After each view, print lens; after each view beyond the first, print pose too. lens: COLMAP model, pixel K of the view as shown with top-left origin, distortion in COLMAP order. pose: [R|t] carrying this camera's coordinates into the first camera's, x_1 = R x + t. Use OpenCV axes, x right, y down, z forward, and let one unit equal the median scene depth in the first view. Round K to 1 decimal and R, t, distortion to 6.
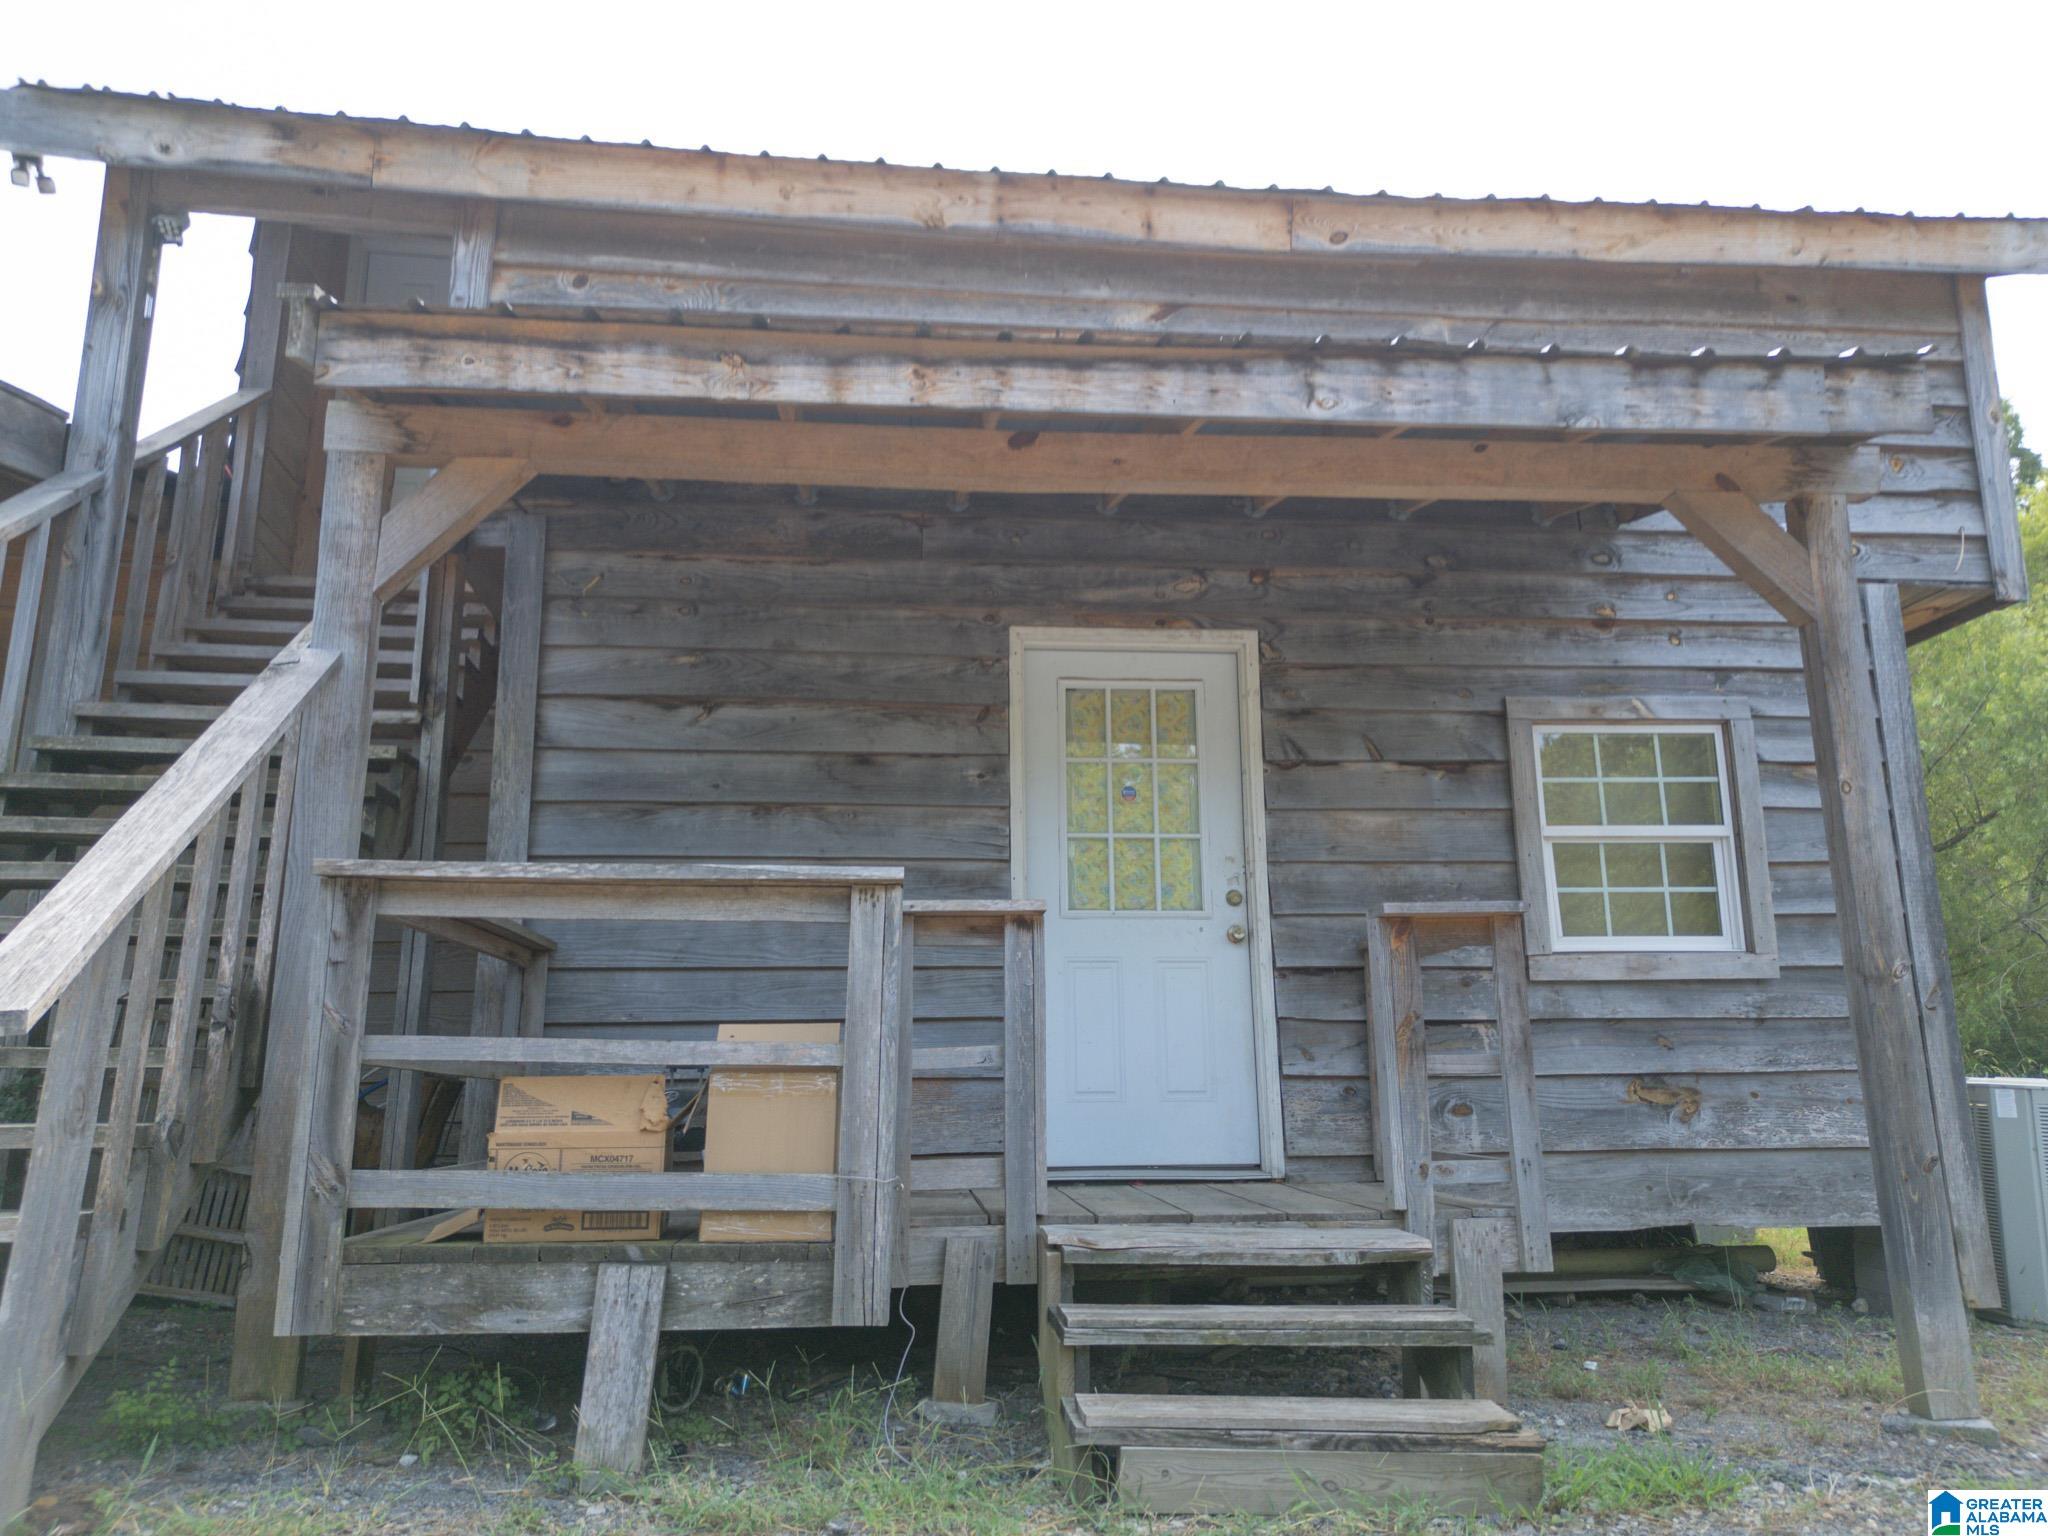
lens RADIAL K [[1446.9, 0, 966.2], [0, 1446.9, 822.6], [0, 0, 1]] dist [0.024089, -0.004314]
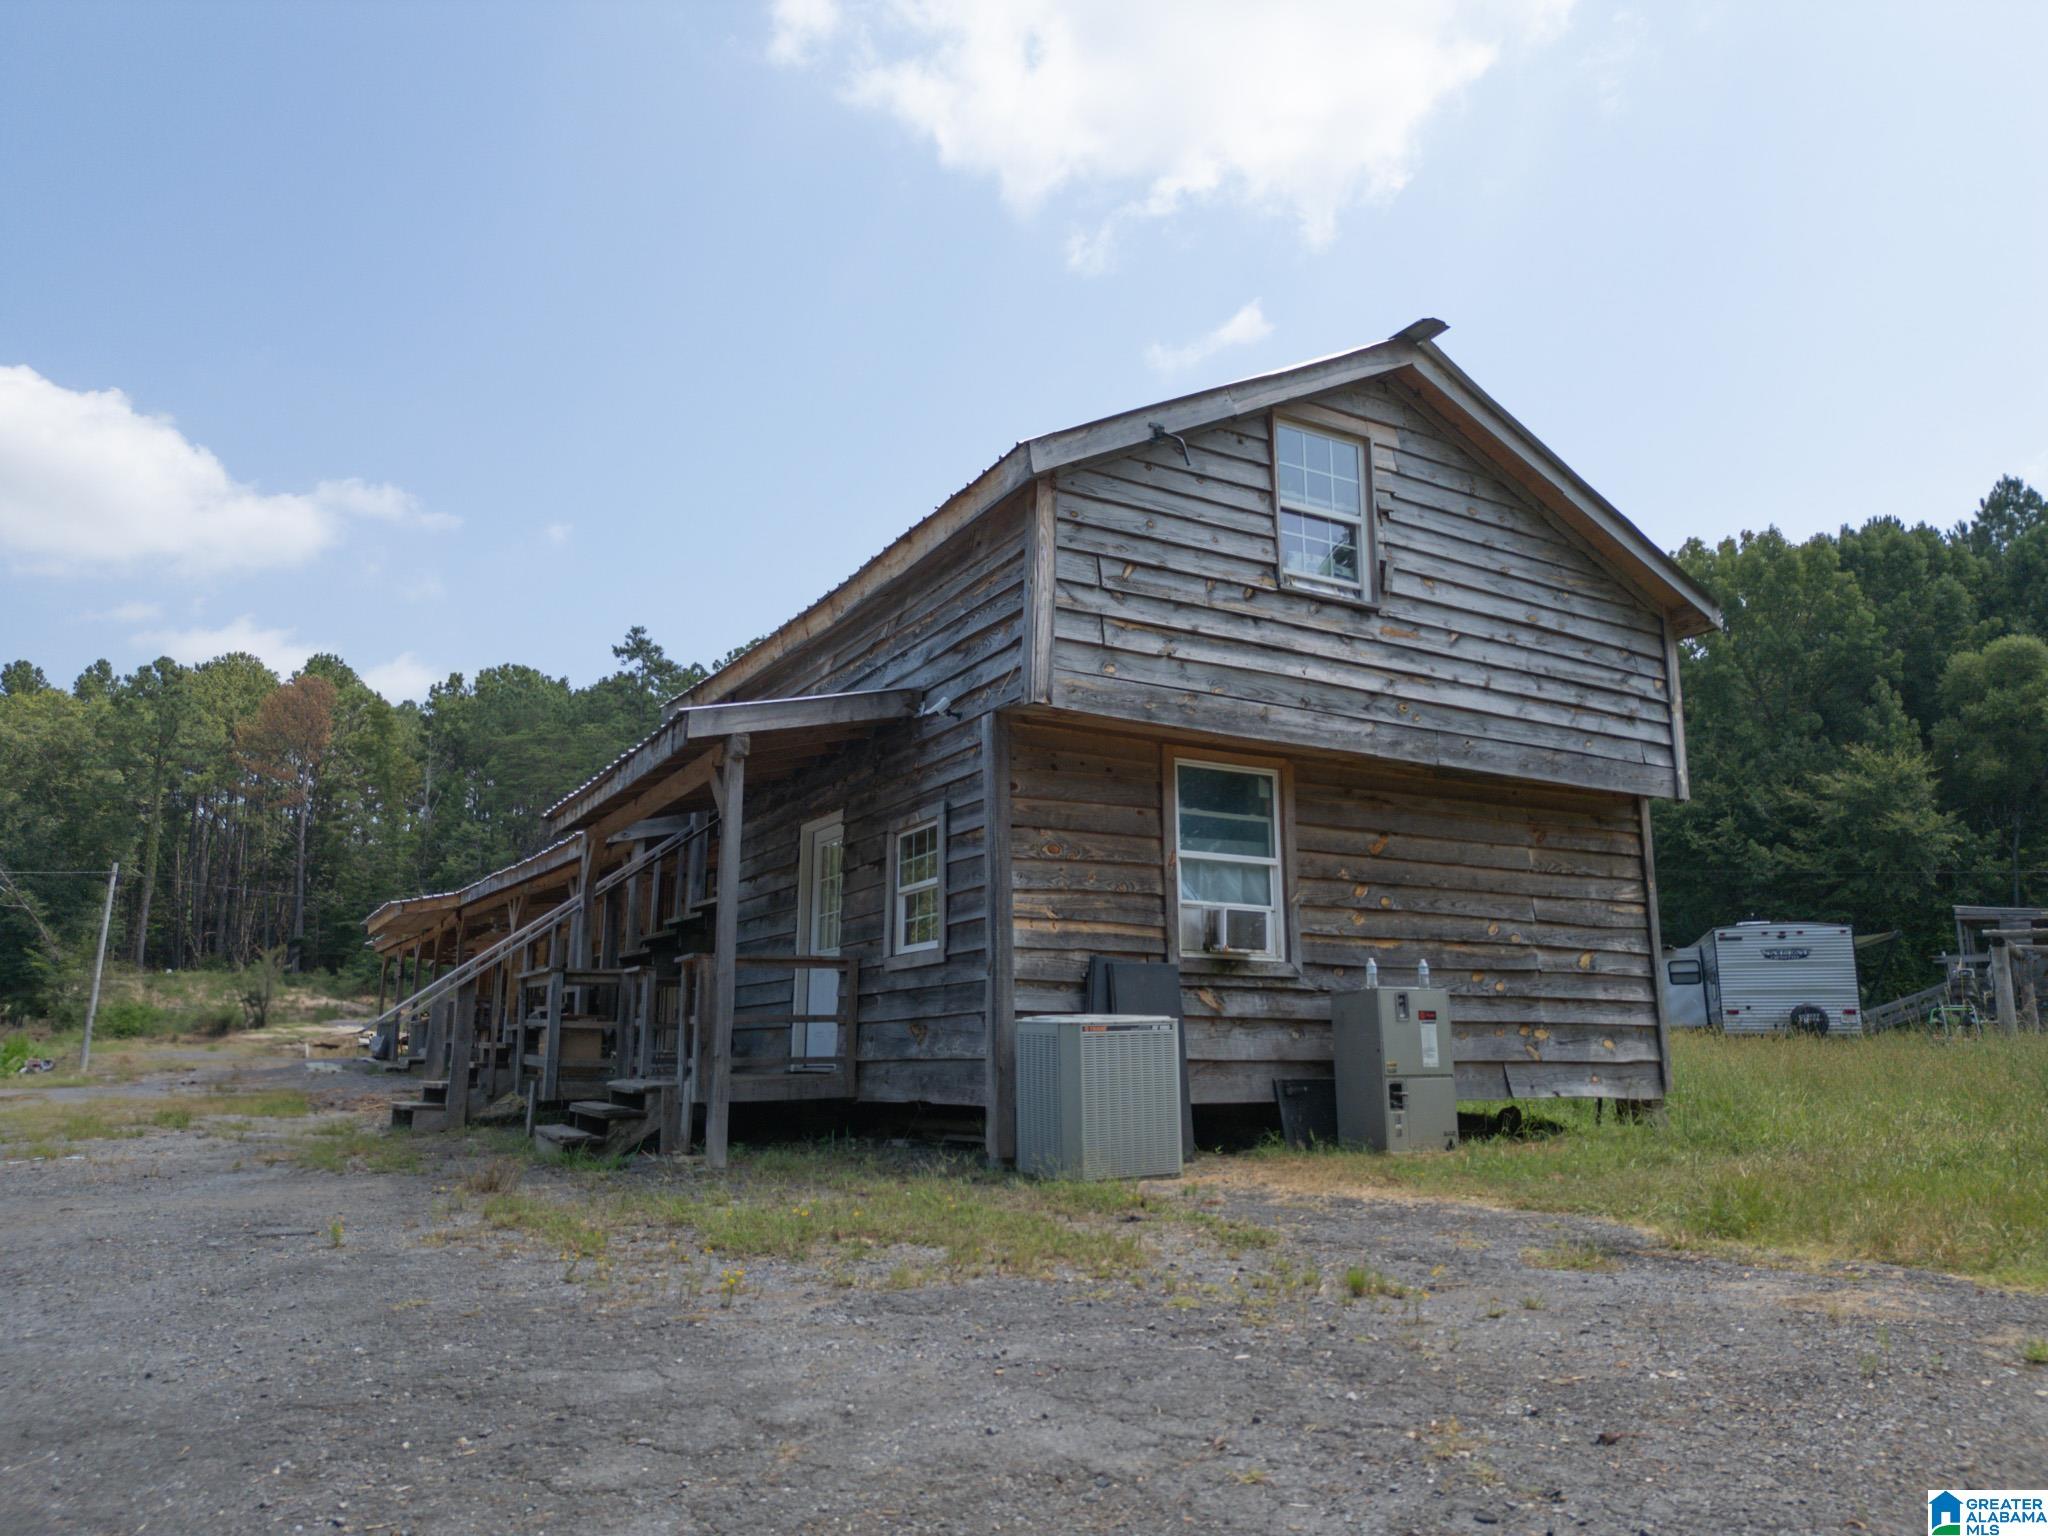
lens RADIAL K [[1389.8, 0, 1024.0], [0, 1389.8, 768.0], [0, 0, 1]] dist [0.144342, -0.197207]
pose [[0.411710, -0.179271, -0.893508, 2.185955], [0.163439, 0.979089, -0.121132, 0.098805], [0.896539, -0.096162, 0.432401, 0.385735]]
